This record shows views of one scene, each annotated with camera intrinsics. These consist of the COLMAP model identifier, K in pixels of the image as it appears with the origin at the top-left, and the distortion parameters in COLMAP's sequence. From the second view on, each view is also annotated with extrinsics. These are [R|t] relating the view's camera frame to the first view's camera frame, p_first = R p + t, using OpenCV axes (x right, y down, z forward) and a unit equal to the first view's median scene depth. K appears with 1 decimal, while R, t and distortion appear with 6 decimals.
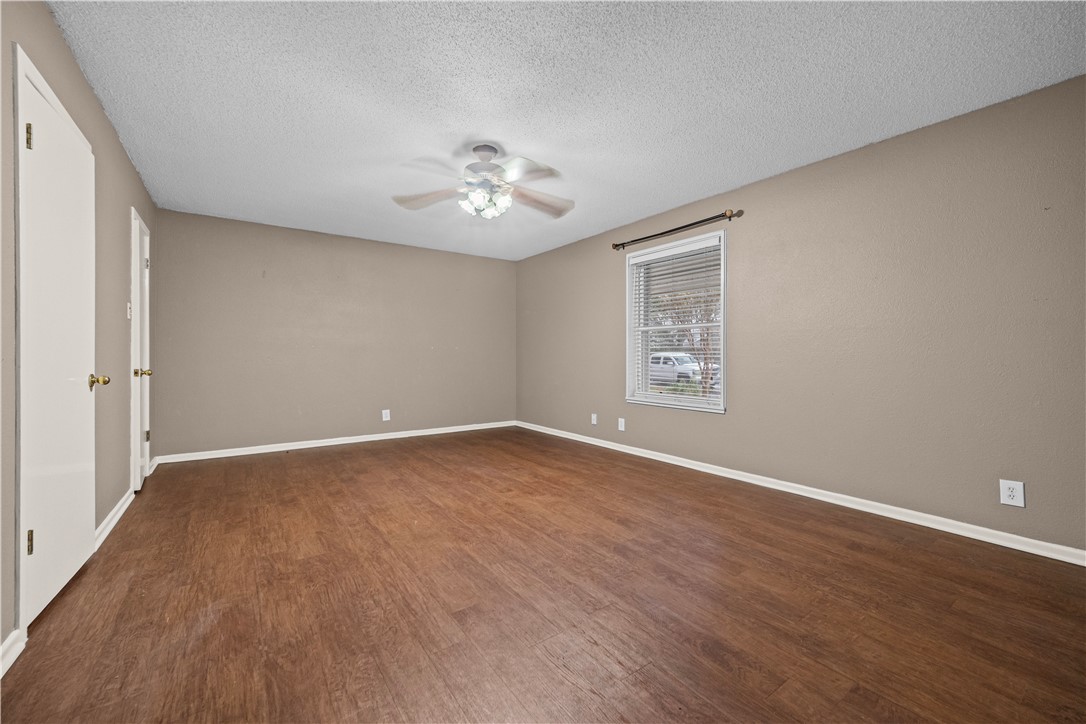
lens RADIAL K [[415.9, 0, 548.9], [0, 415.9, 360.9], [0, 0, 1]] dist [-0.025886, 0.007397]
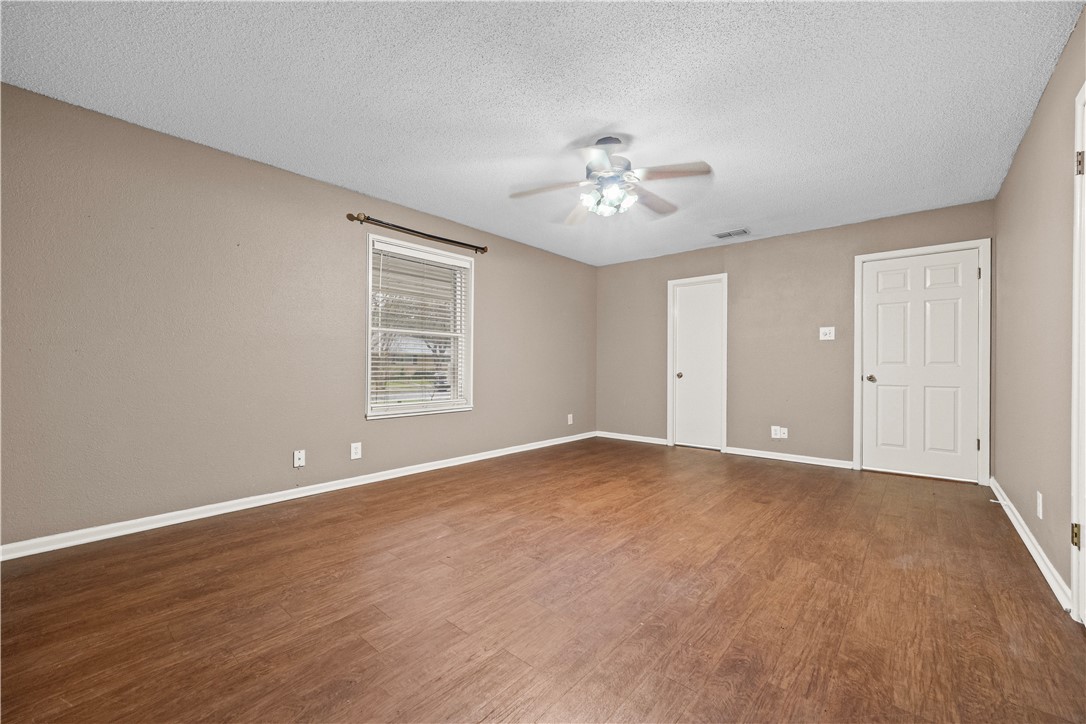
lens RADIAL K [[415.9, 0, 548.9], [0, 415.9, 360.9], [0, 0, 1]] dist [-0.025886, 0.007397]
pose [[-0.181530, 0.004054, 0.983377, -1.106968], [0.007239, 0.999970, -0.002786, -0.013983], [-0.983359, 0.006613, -0.181554, 1.361644]]
